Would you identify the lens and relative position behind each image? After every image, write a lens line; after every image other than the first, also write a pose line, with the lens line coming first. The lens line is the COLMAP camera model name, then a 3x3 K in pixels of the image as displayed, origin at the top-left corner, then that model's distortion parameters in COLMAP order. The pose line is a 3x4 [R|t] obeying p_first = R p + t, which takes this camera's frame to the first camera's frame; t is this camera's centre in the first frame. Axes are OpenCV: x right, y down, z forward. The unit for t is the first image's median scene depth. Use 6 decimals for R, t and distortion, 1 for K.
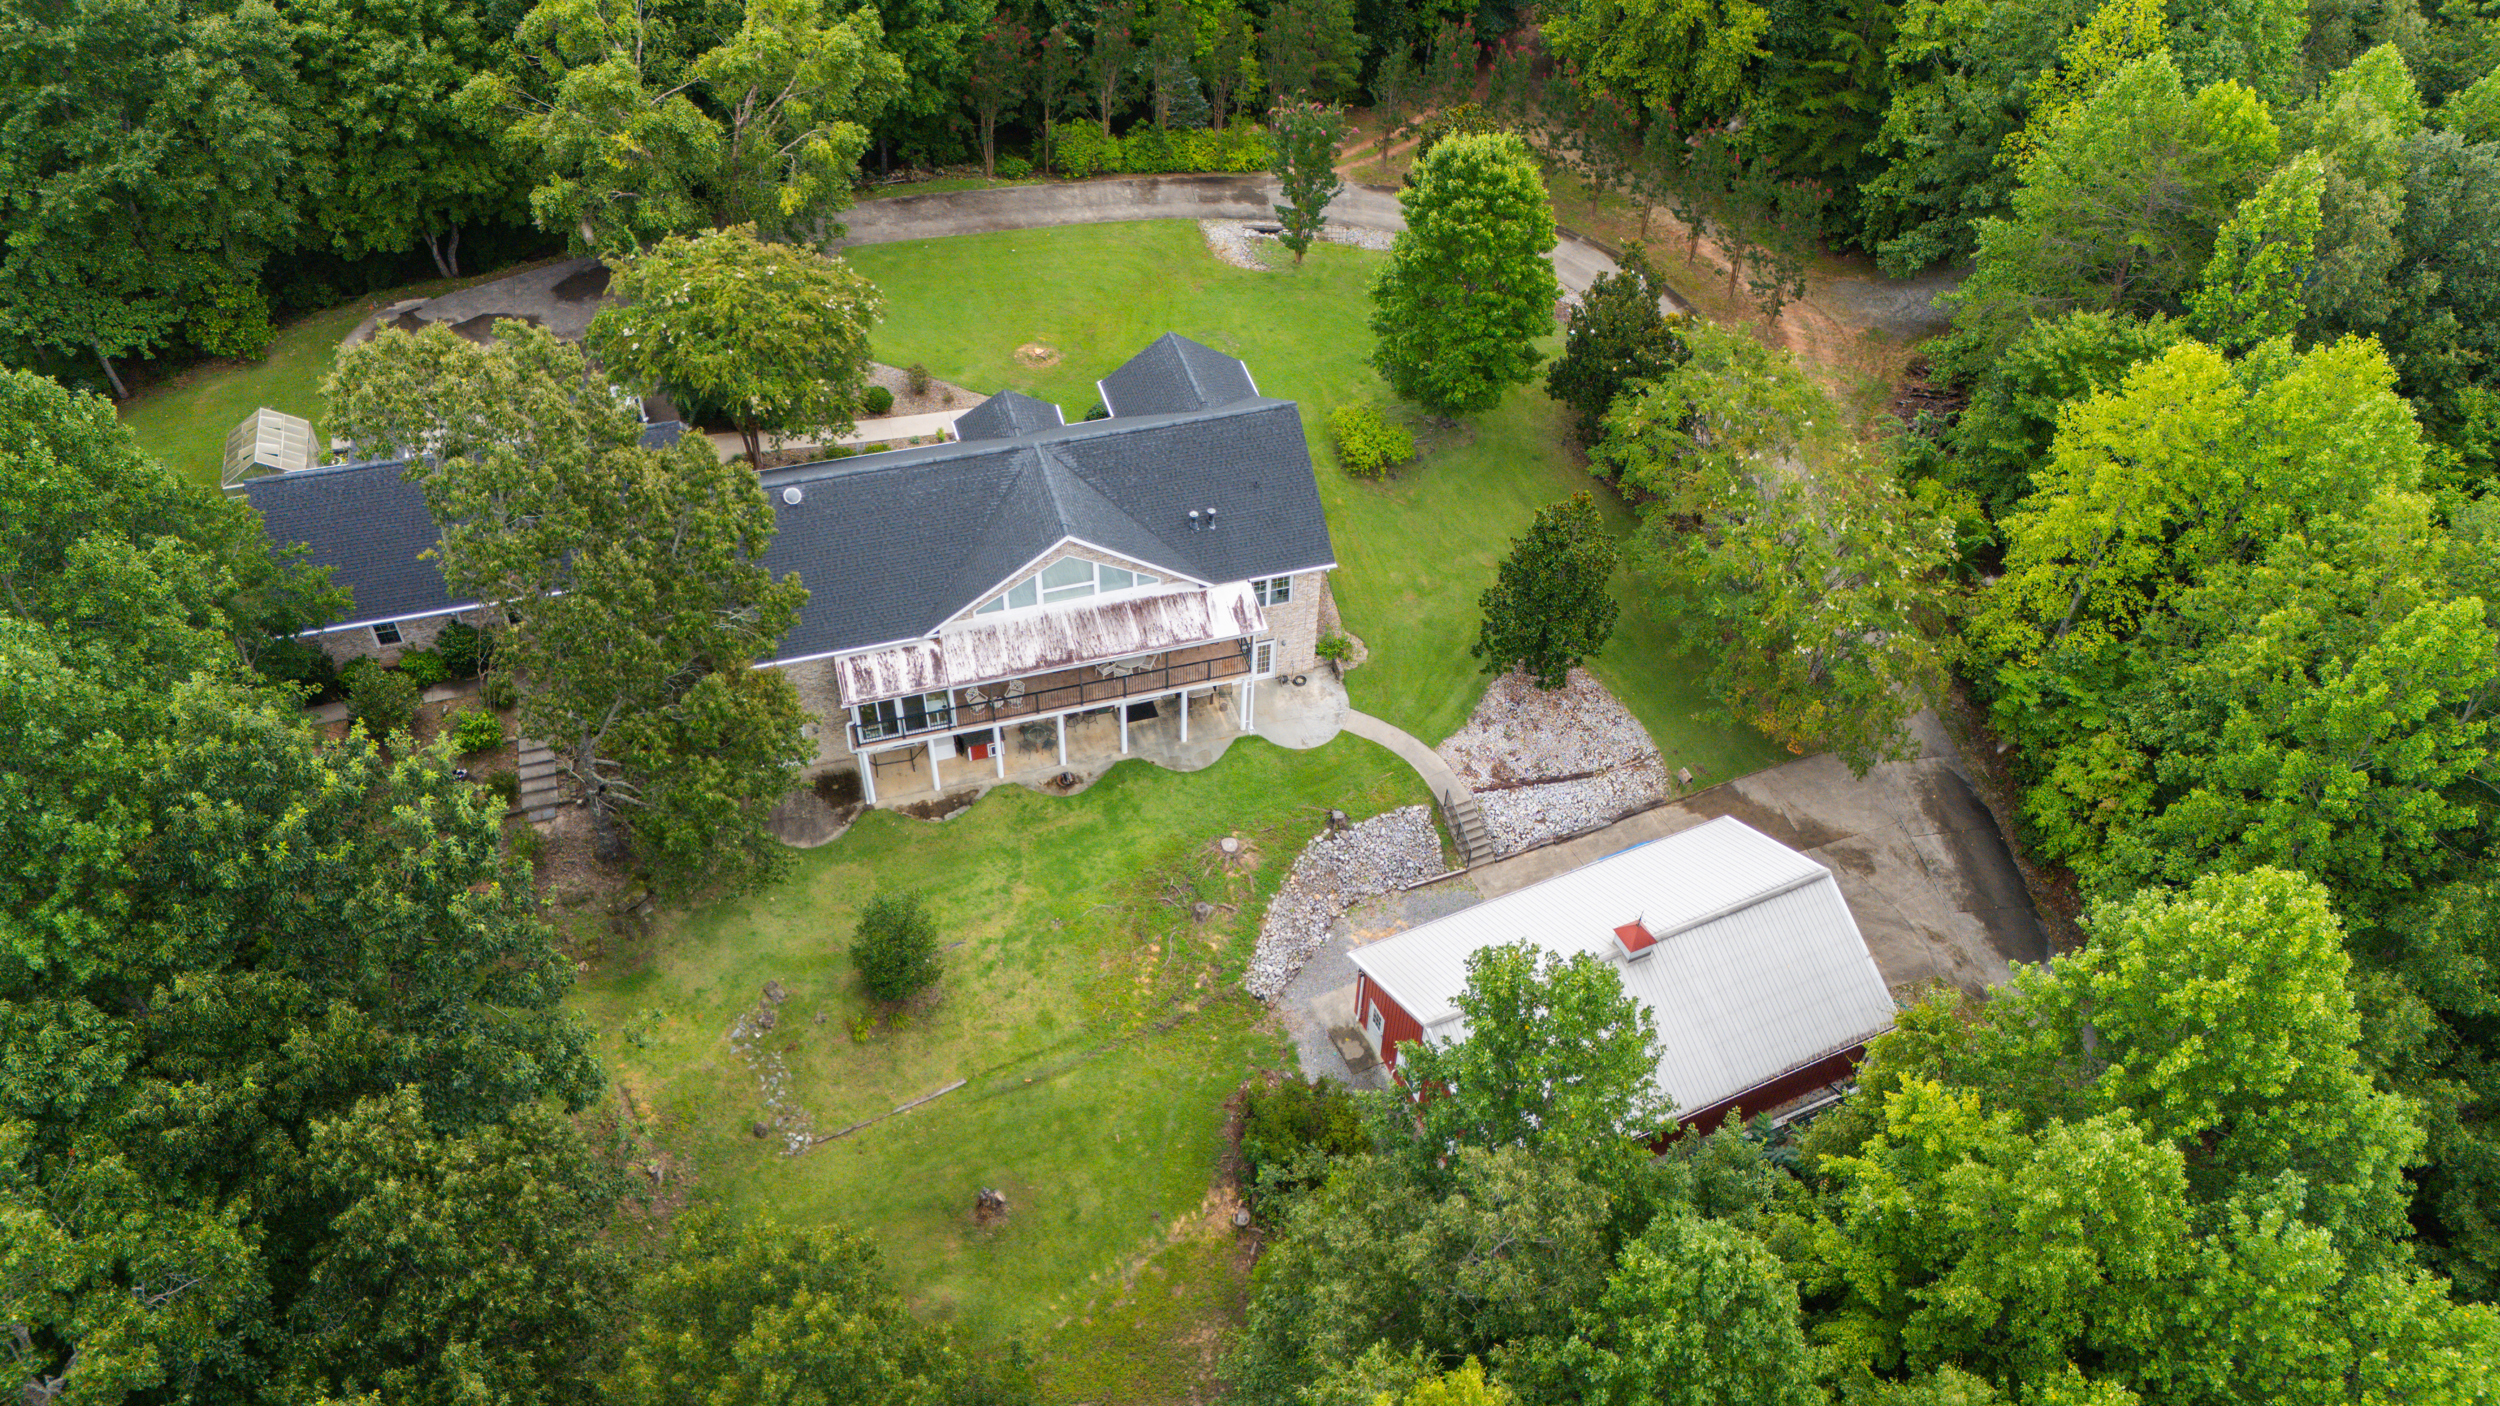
lens RADIAL K [[1829.3, 0, 1247.6], [0, 1829.3, 726.1], [0, 0, 1]] dist [0.059719, -0.054031]
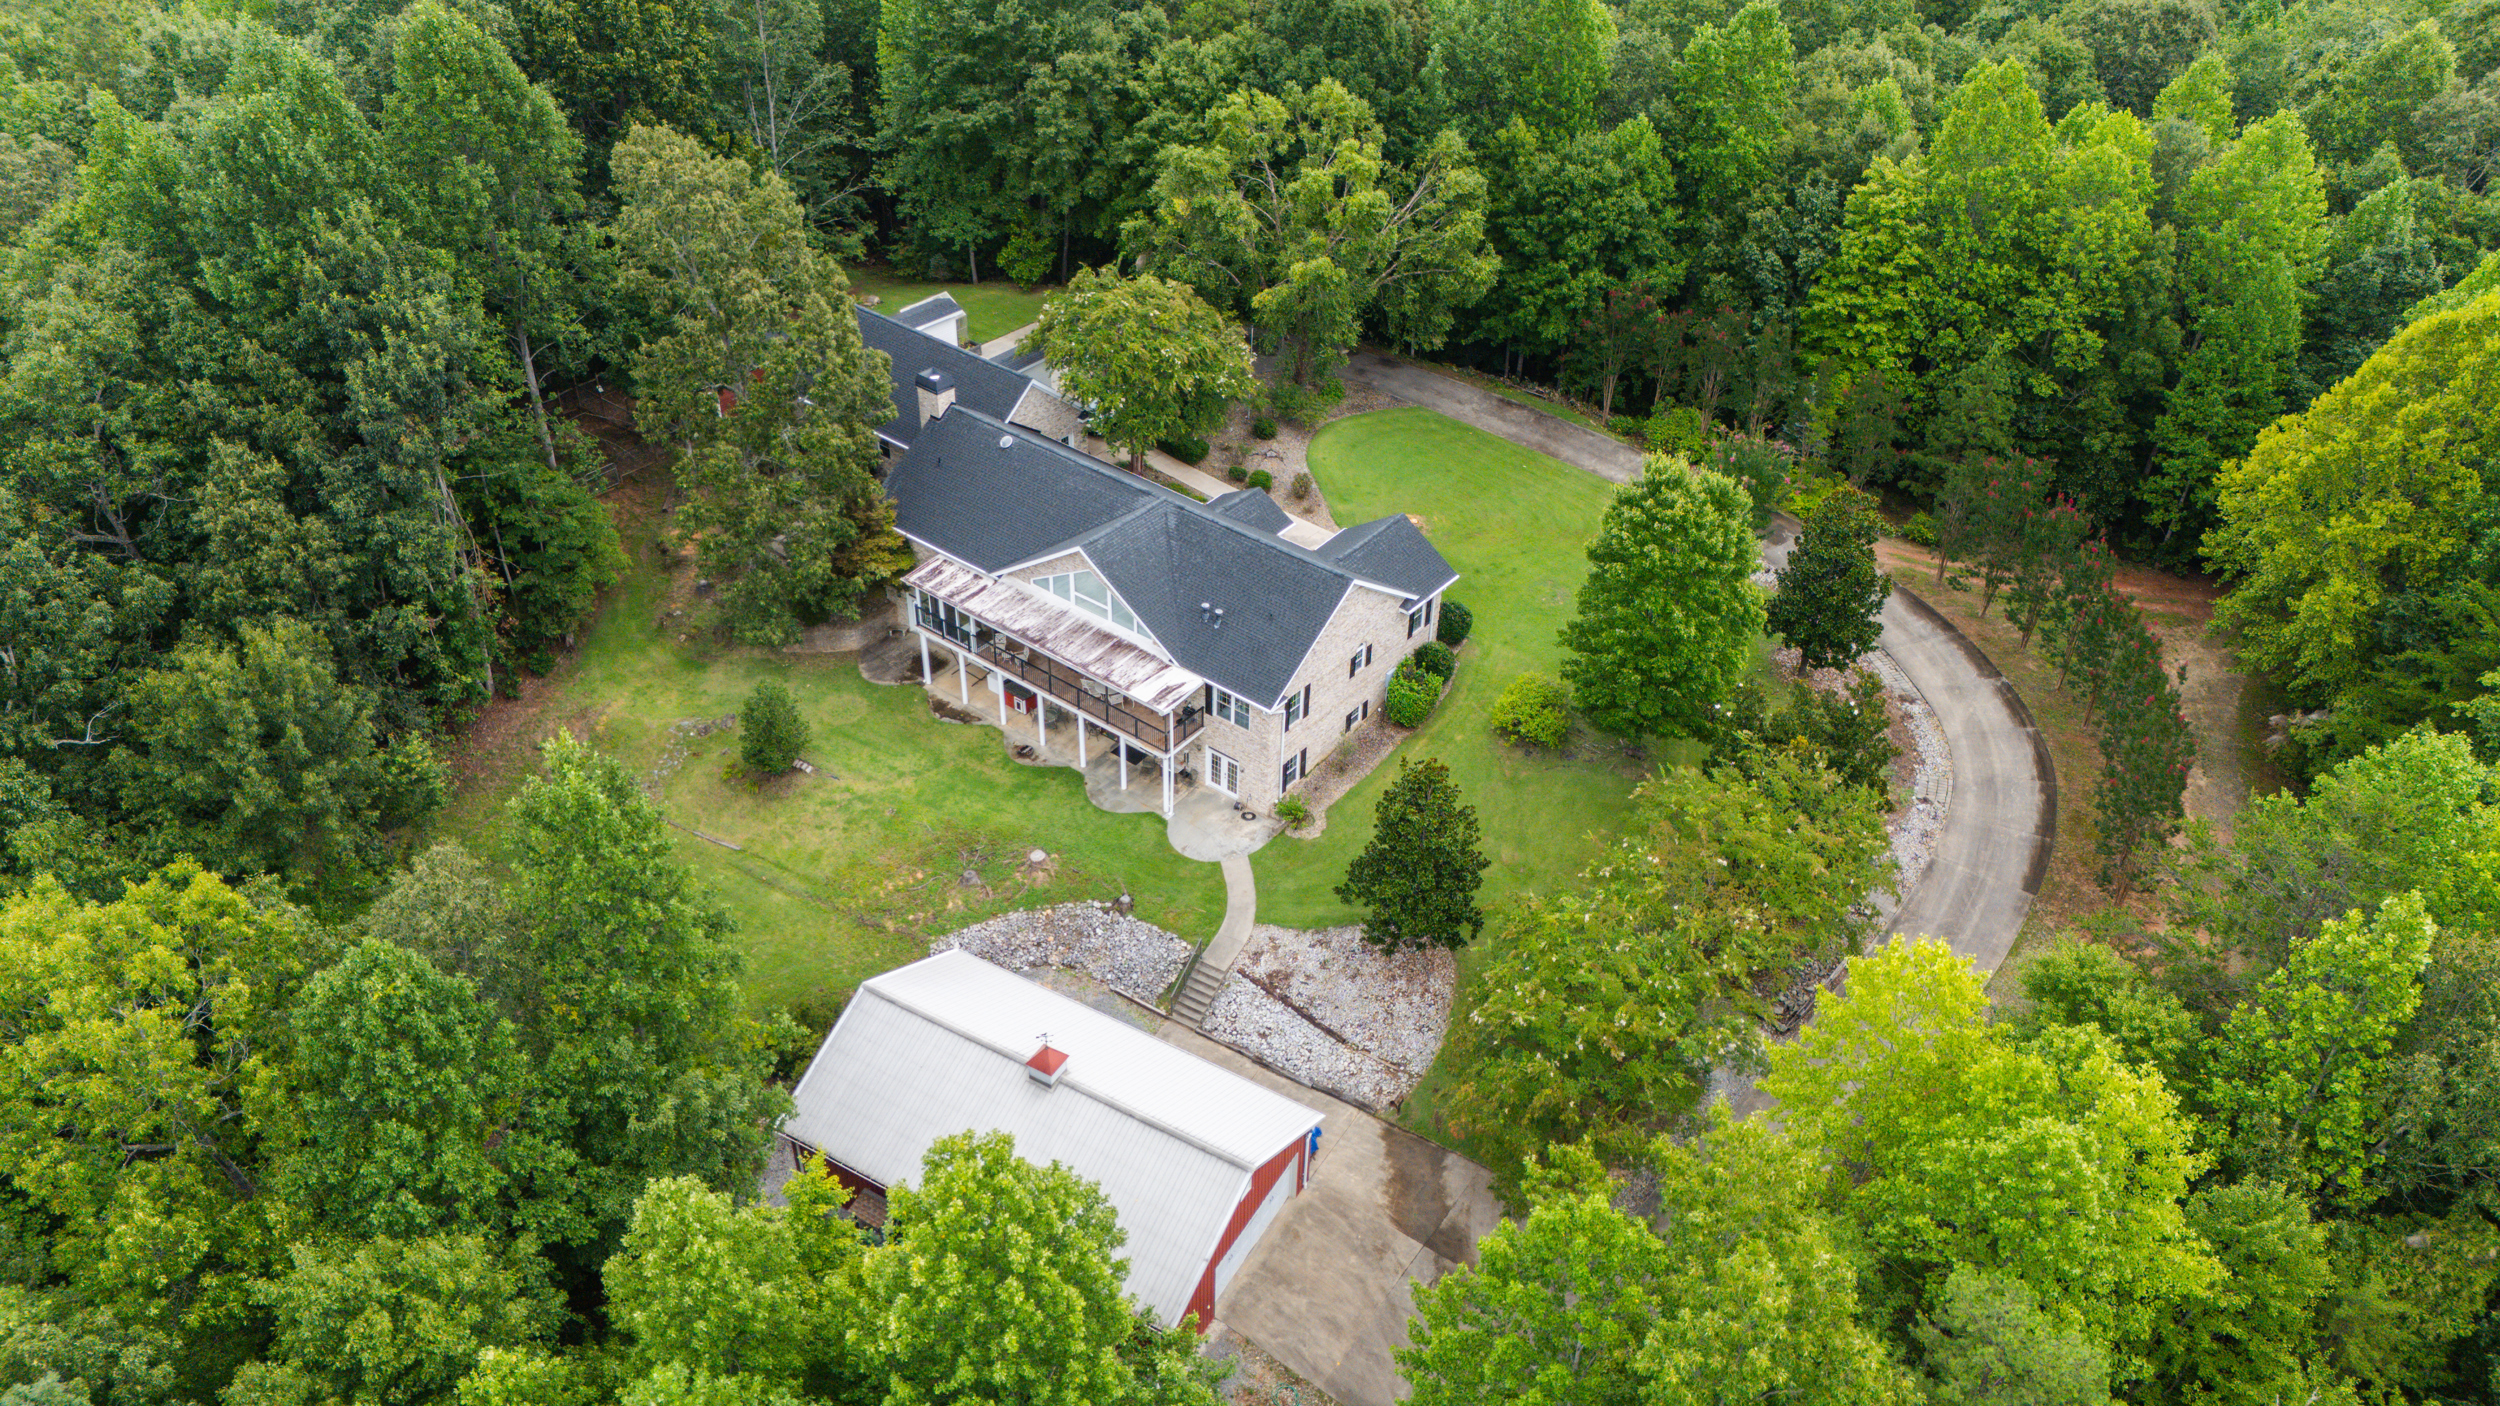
lens RADIAL K [[1829.3, 0, 1261.7], [0, 1829.3, 705.8], [0, 0, 1]] dist [0.059719, -0.054031]
pose [[0.577383, 0.472835, -0.665625, 0.746287], [-0.597628, 0.800211, 0.050039, -0.141151], [0.556300, 0.368904, 0.744607, 0.214706]]
